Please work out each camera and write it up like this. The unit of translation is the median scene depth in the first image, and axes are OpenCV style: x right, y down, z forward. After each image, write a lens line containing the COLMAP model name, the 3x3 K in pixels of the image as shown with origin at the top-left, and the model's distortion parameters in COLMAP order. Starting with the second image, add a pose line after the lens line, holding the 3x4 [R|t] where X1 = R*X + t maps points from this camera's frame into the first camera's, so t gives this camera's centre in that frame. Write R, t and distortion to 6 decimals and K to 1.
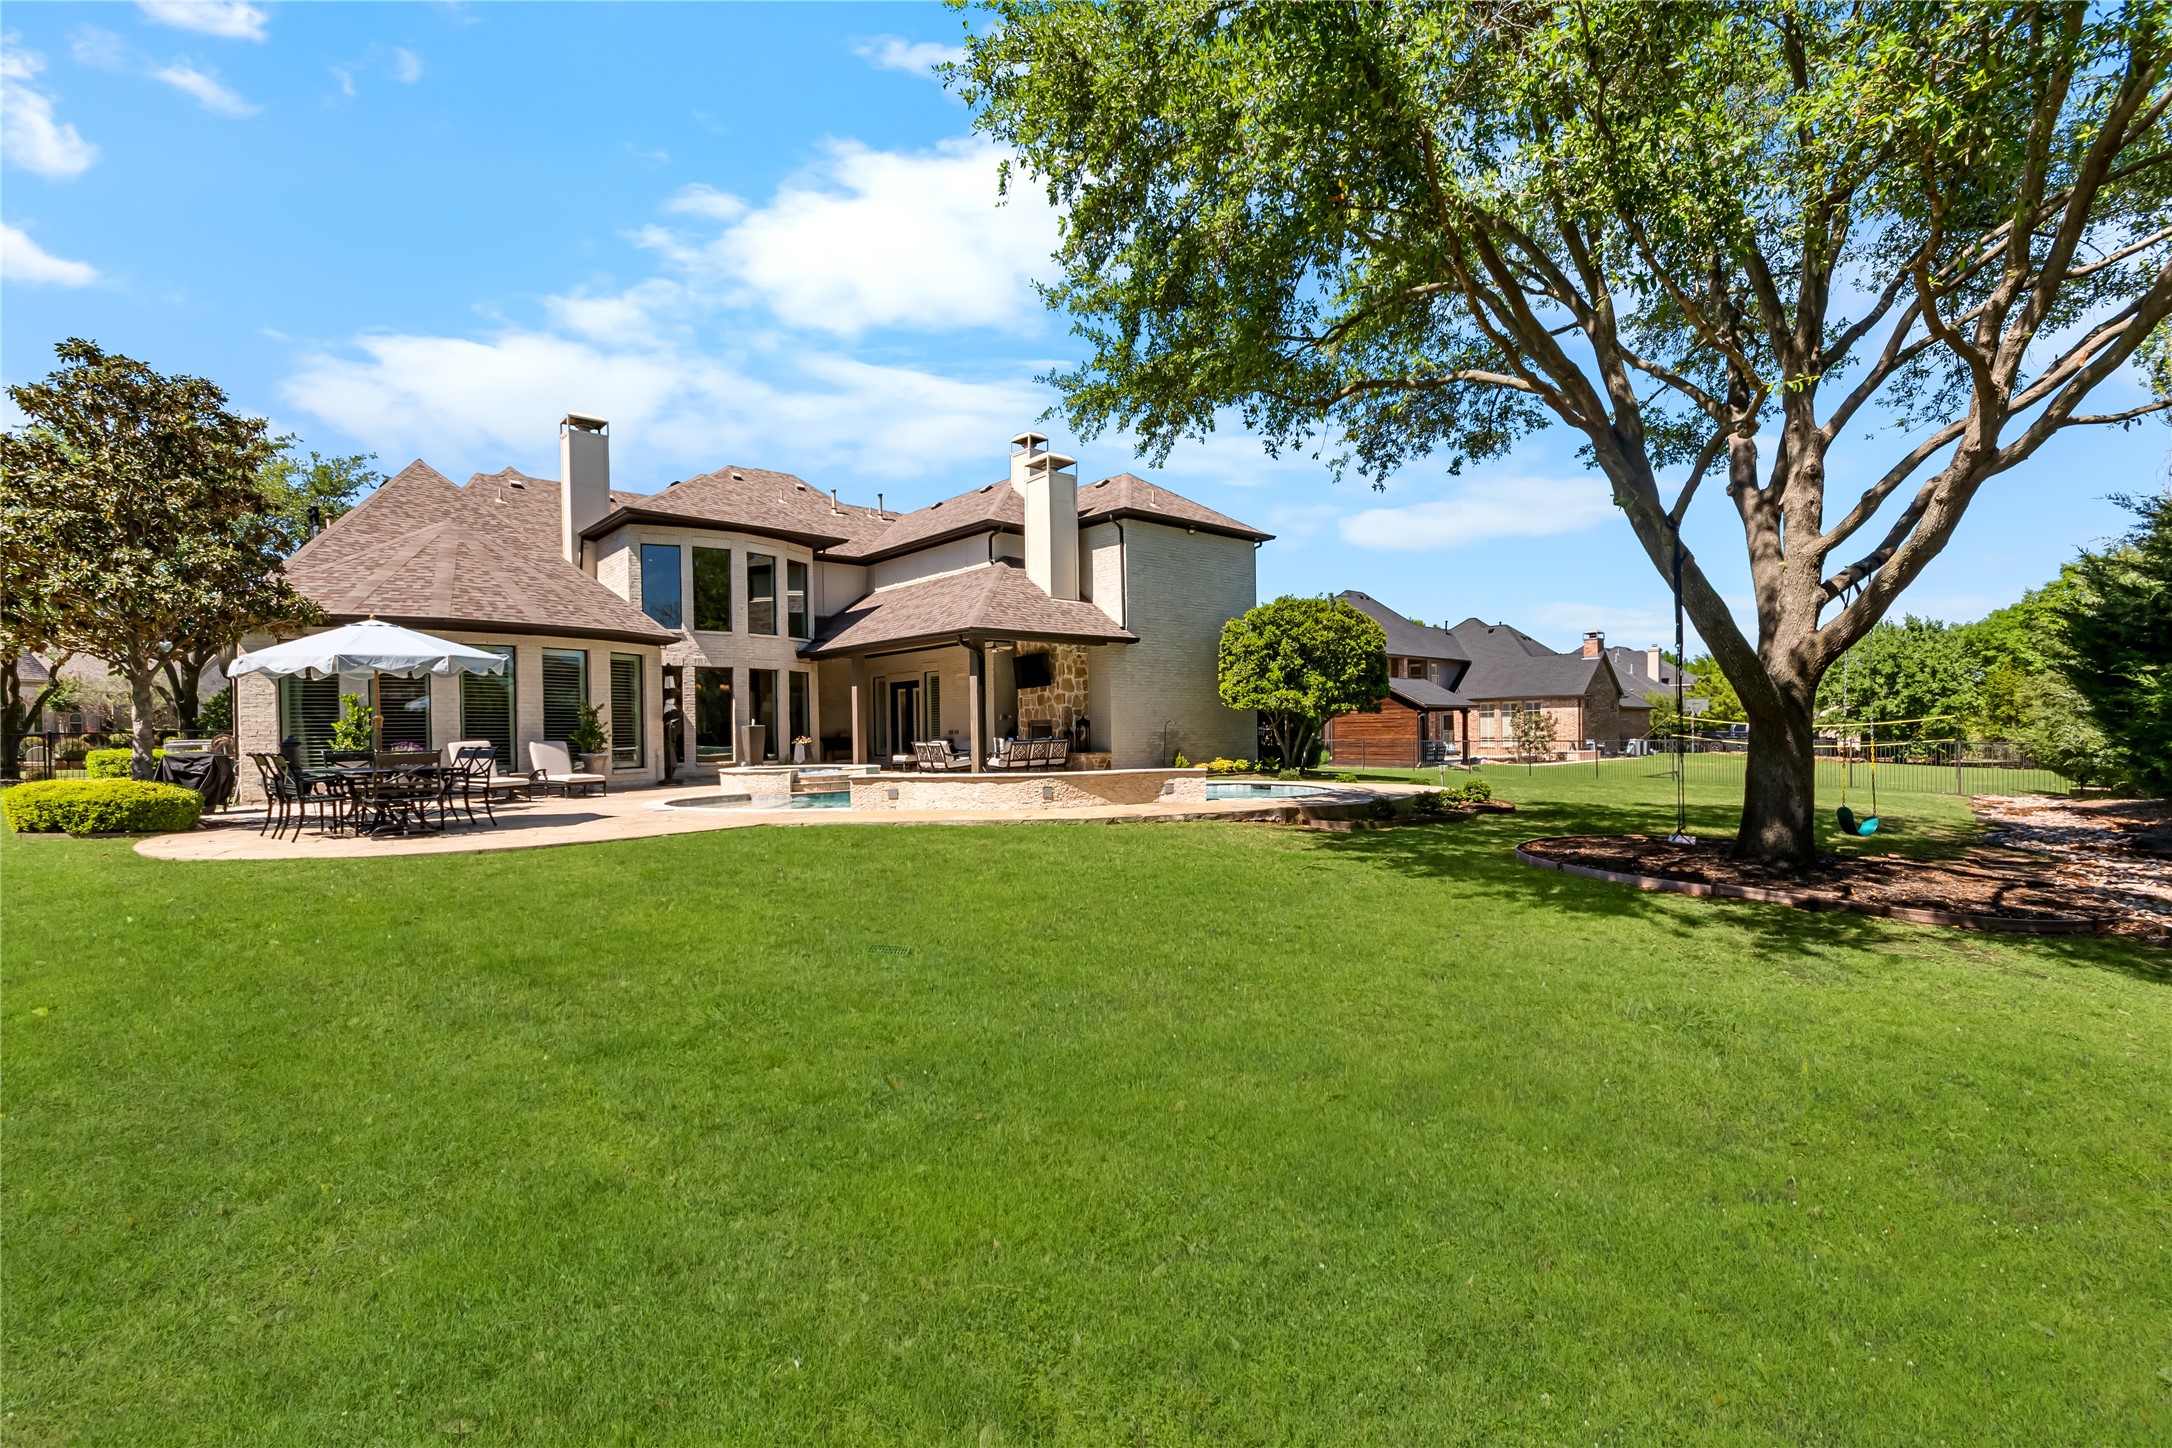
lens RADIAL K [[947.4, 0, 1097.6], [0, 947.4, 725.9], [0, 0, 1]] dist [-0.001836, -0.000478]
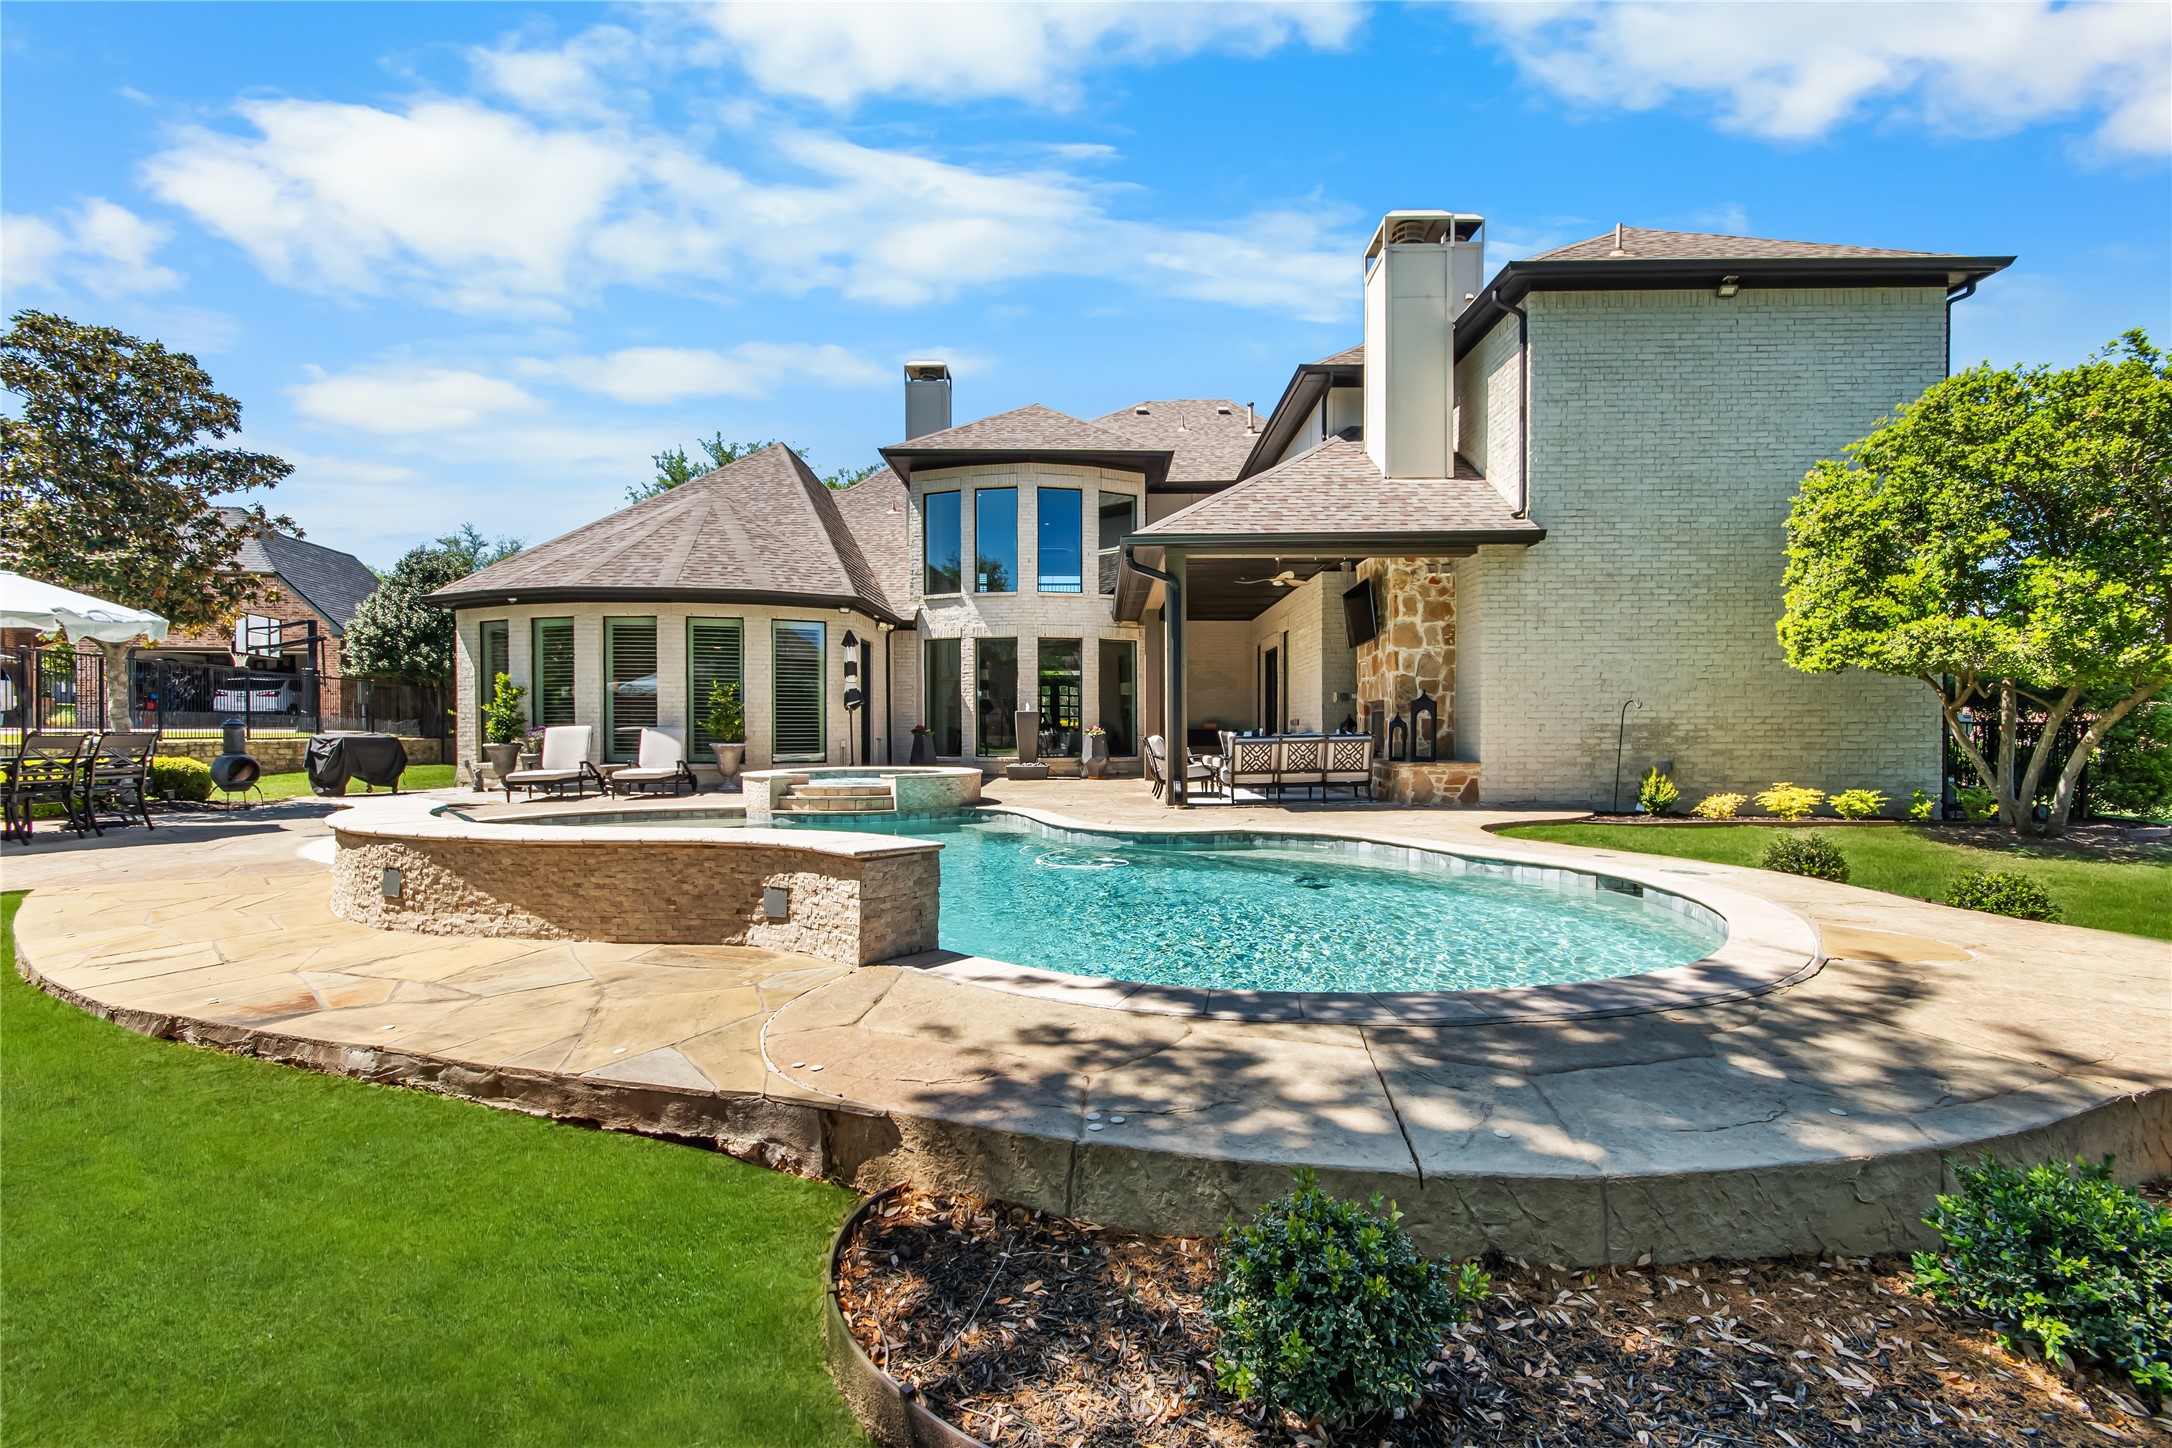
lens RADIAL K [[947.4, 0, 1087.6], [0, 947.4, 737.4], [0, 0, 1]] dist [-0.001836, -0.000478]
pose [[0.735488, 0.018815, -0.677276, 0.199916], [-0.003797, 0.999713, 0.023650, 0.002985], [0.677527, -0.014822, 0.735348, 0.481582]]
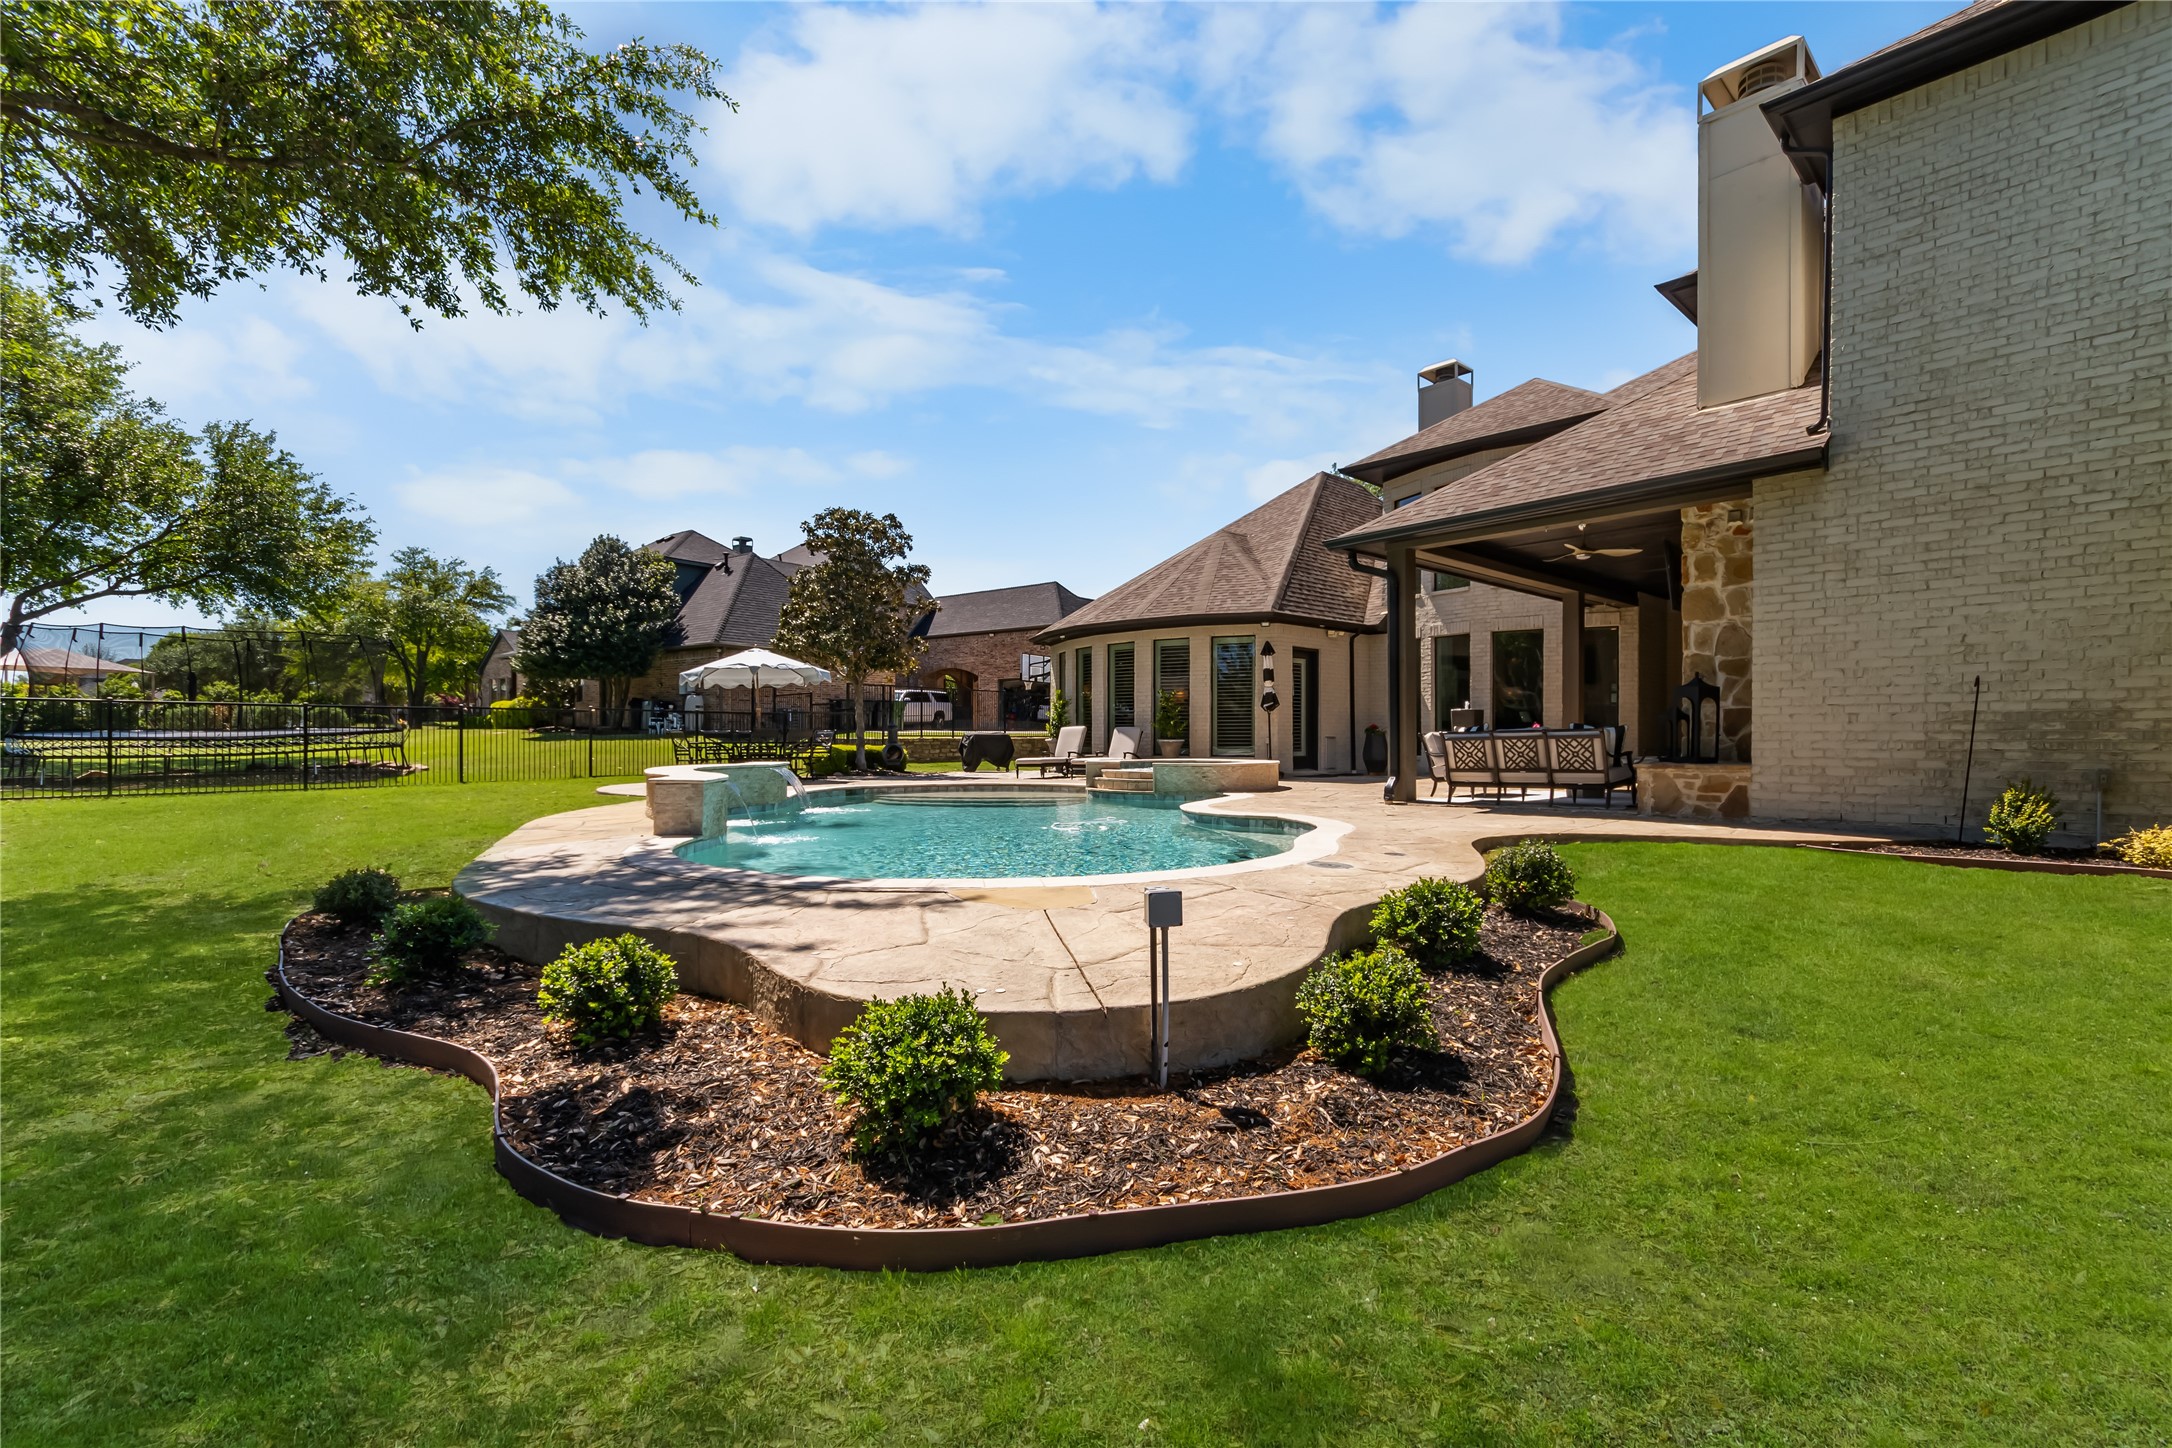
lens RADIAL K [[947.4, 0, 1090.5], [0, 947.4, 730.9], [0, 0, 1]] dist [-0.001836, -0.000478]
pose [[0.004729, 0.010391, -0.999935, 0.393425], [0.009489, 0.999901, 0.010435, 0.007055], [0.999944, -0.009538, 0.004630, 0.721013]]
